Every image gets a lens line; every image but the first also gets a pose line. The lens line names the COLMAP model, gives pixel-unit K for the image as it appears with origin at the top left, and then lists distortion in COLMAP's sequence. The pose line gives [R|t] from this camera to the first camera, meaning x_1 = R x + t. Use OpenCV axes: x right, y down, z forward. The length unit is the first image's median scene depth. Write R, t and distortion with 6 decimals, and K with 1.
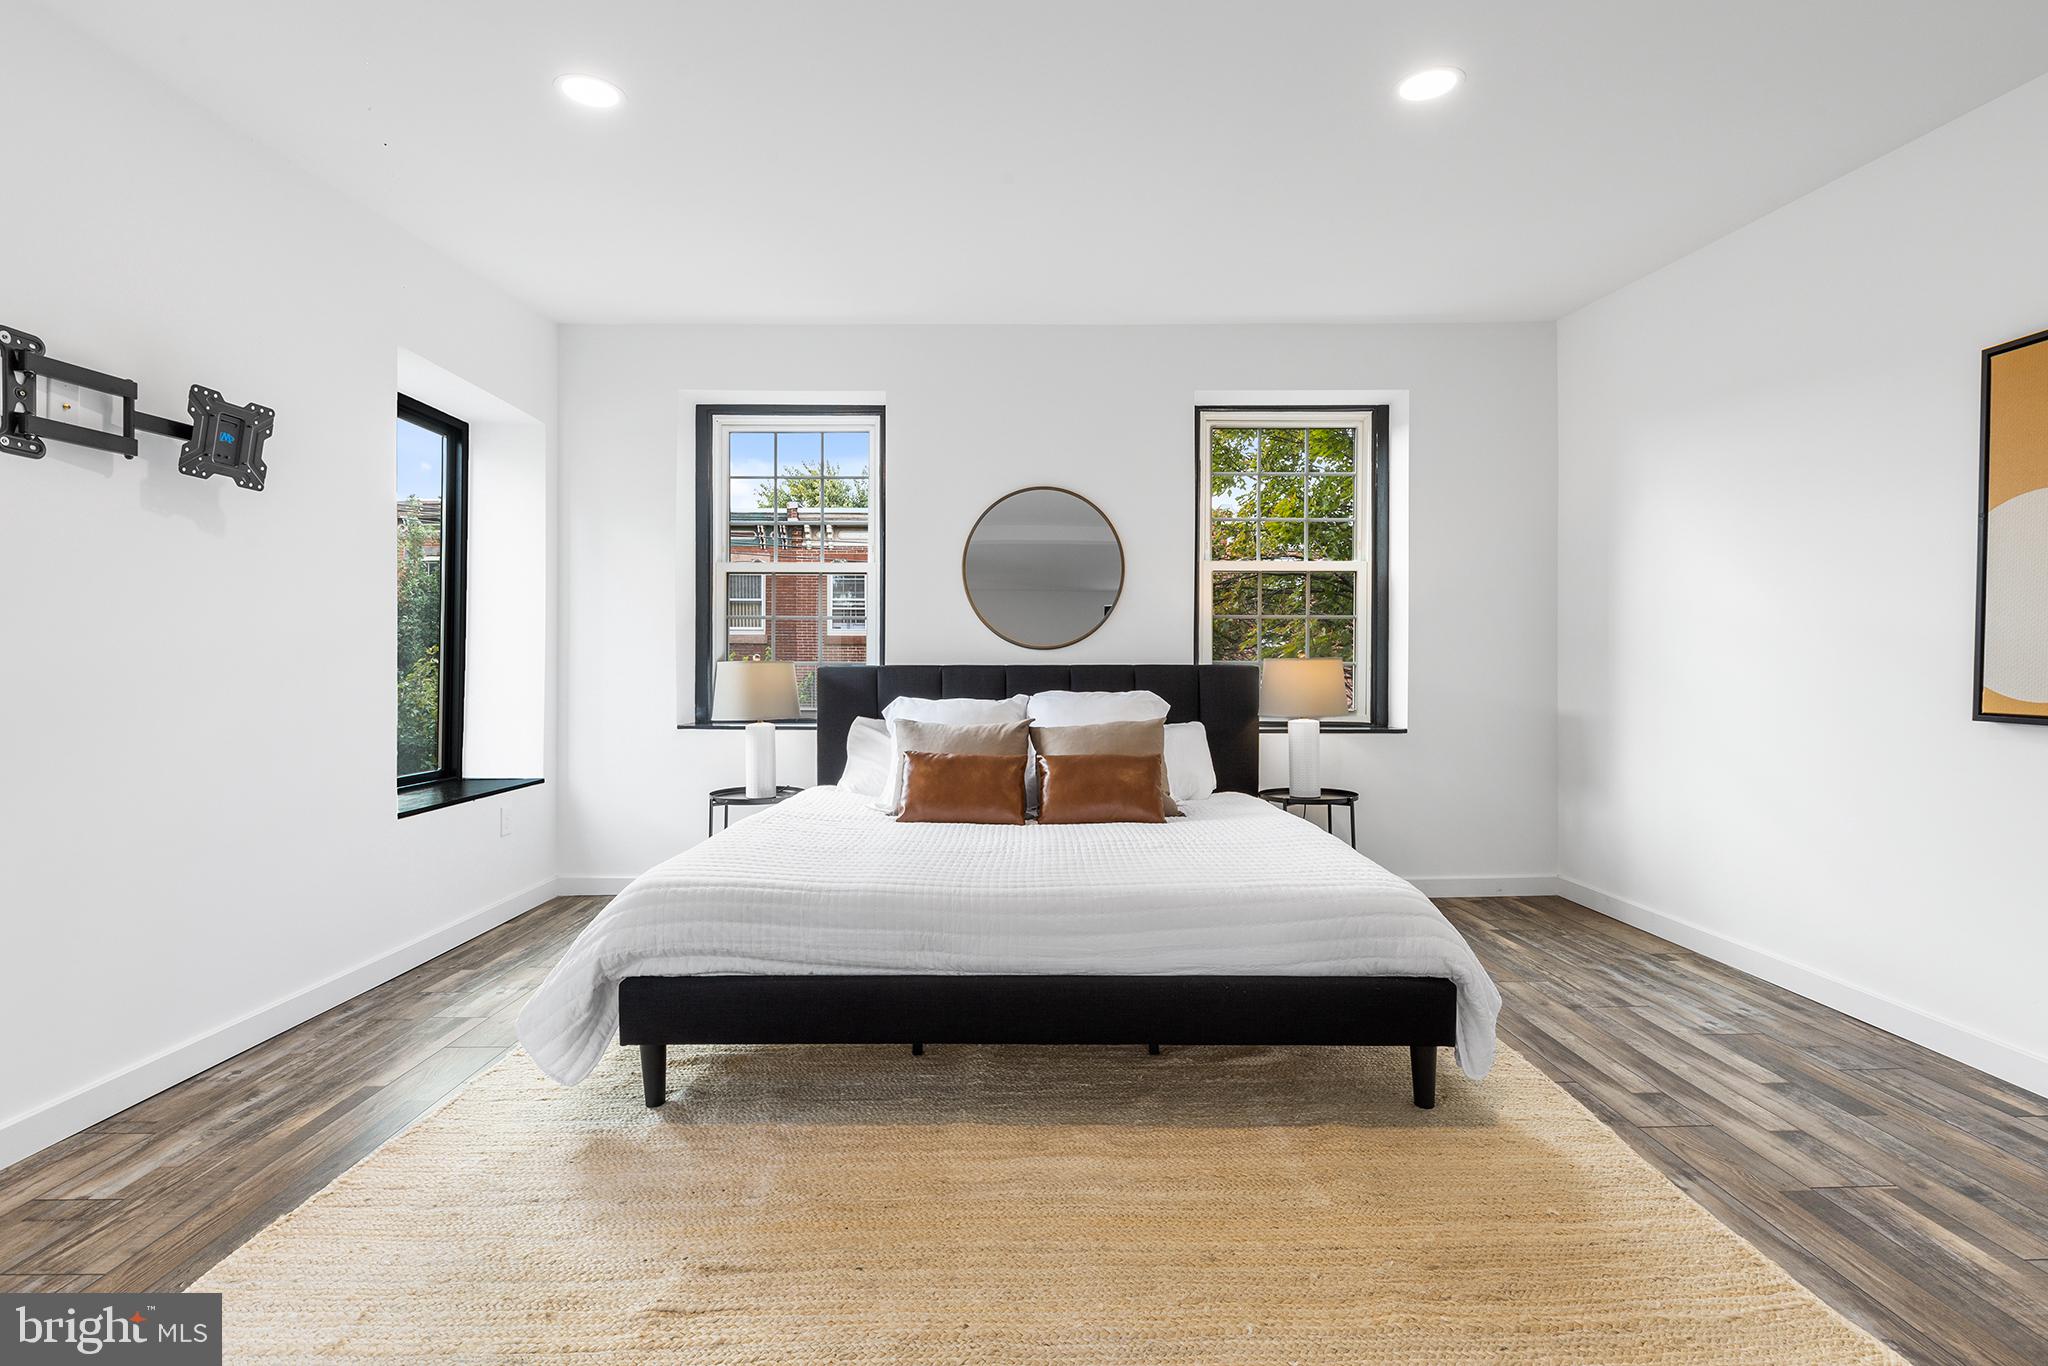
lens RADIAL K [[931.4, 0, 1015.8], [0, 931.4, 667.7], [0, 0, 1]] dist [0.003272, 0.000449]
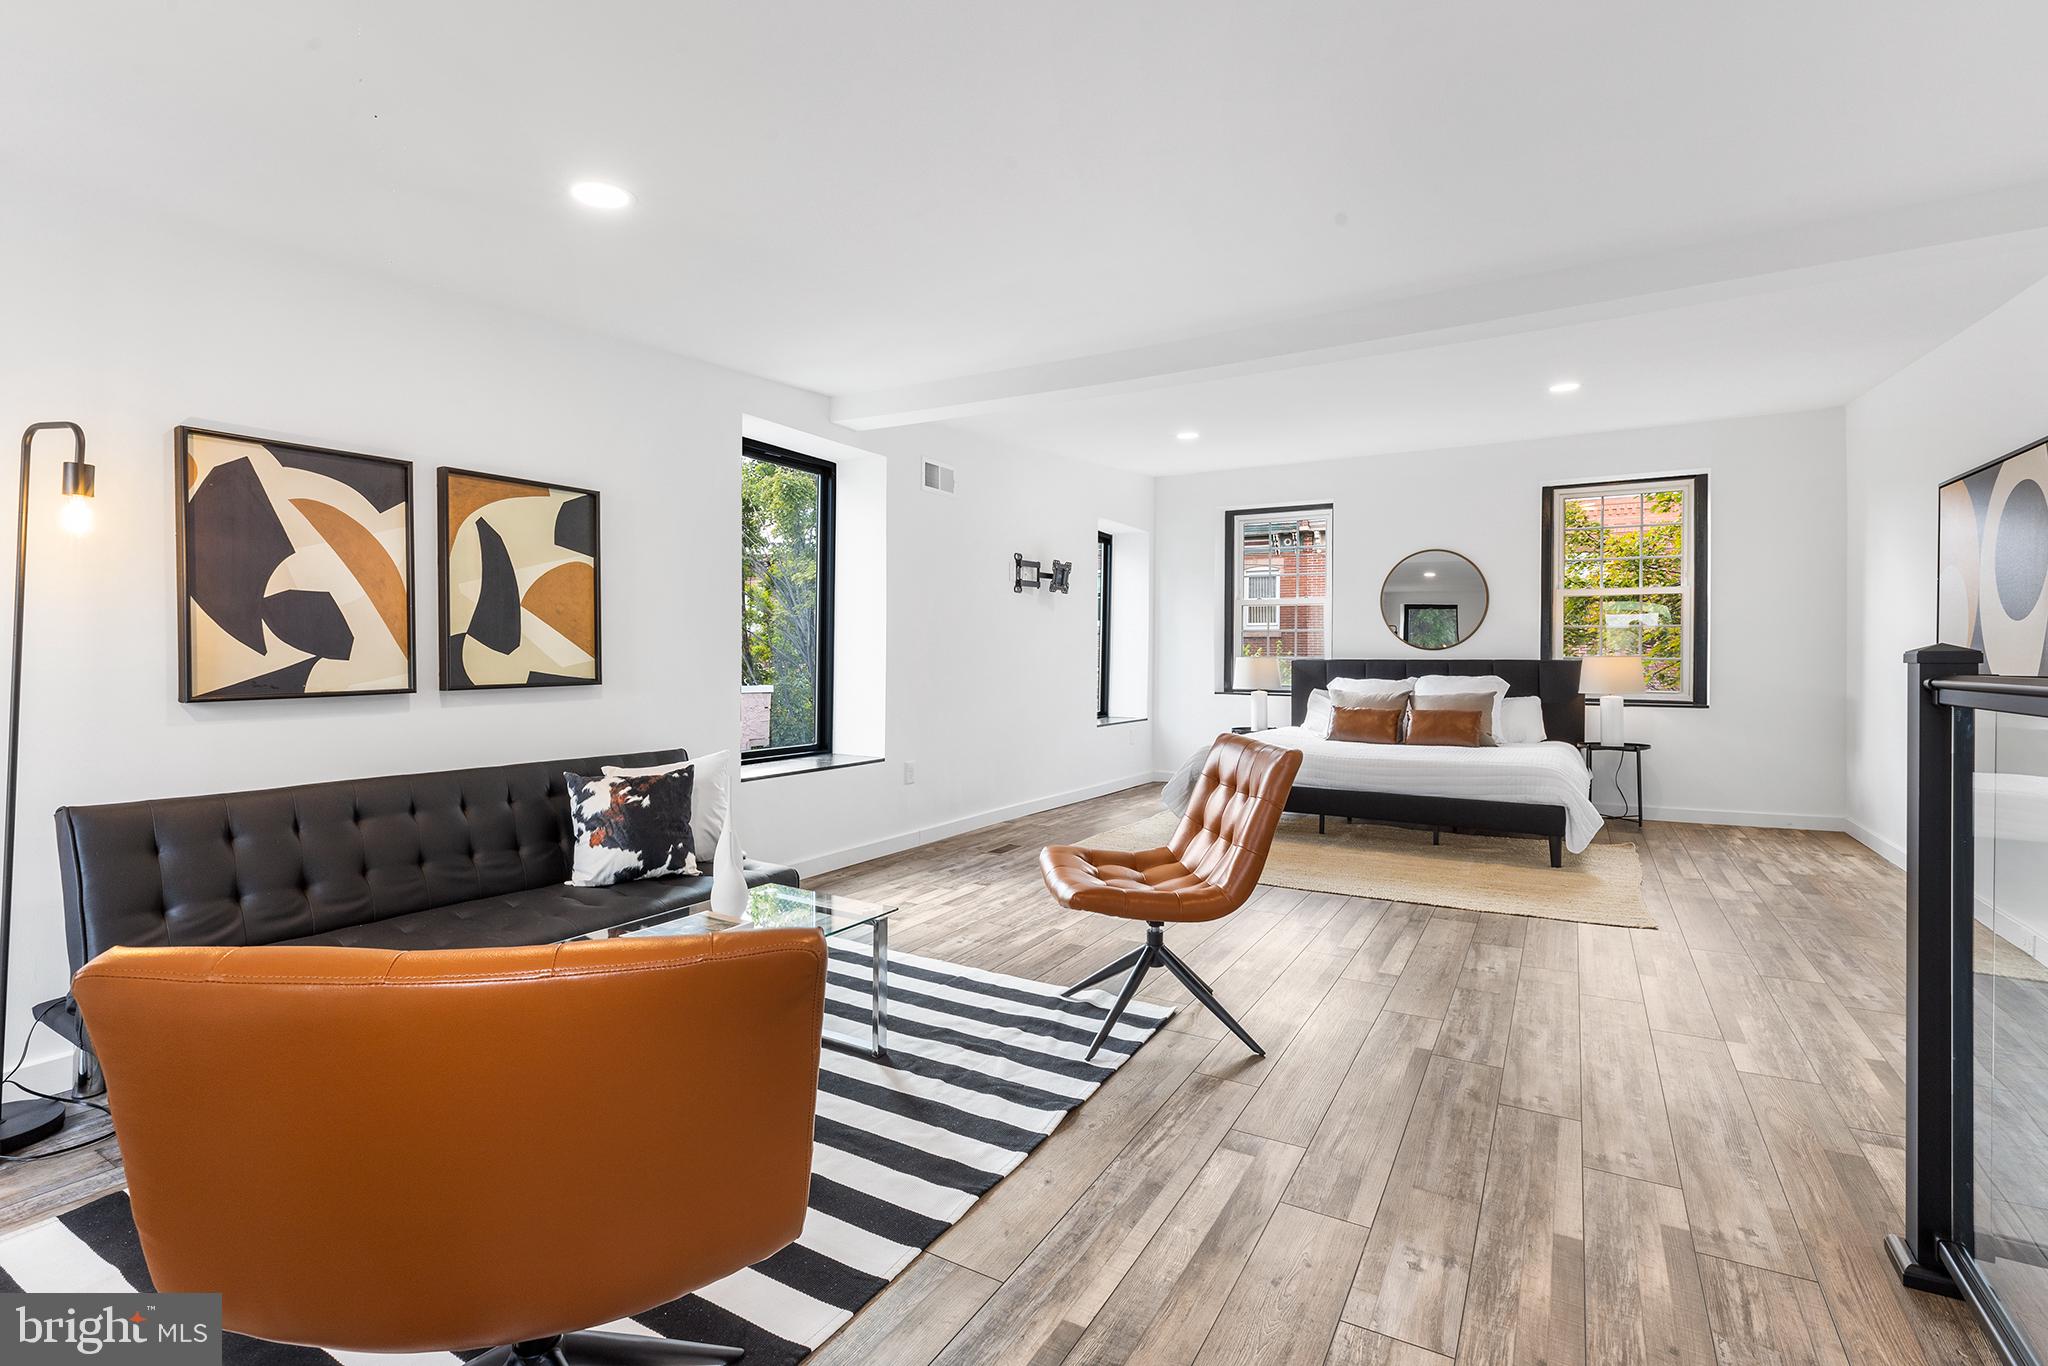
lens RADIAL K [[931.4, 0, 1021.0], [0, 931.4, 667.4], [0, 0, 1]] dist [0.003272, 0.000449]
pose [[0.857955, 0.008658, -0.513652, 0.264577], [-0.003261, 0.999930, 0.011406, -0.005956], [0.513714, -0.008111, 0.857923, -0.808007]]
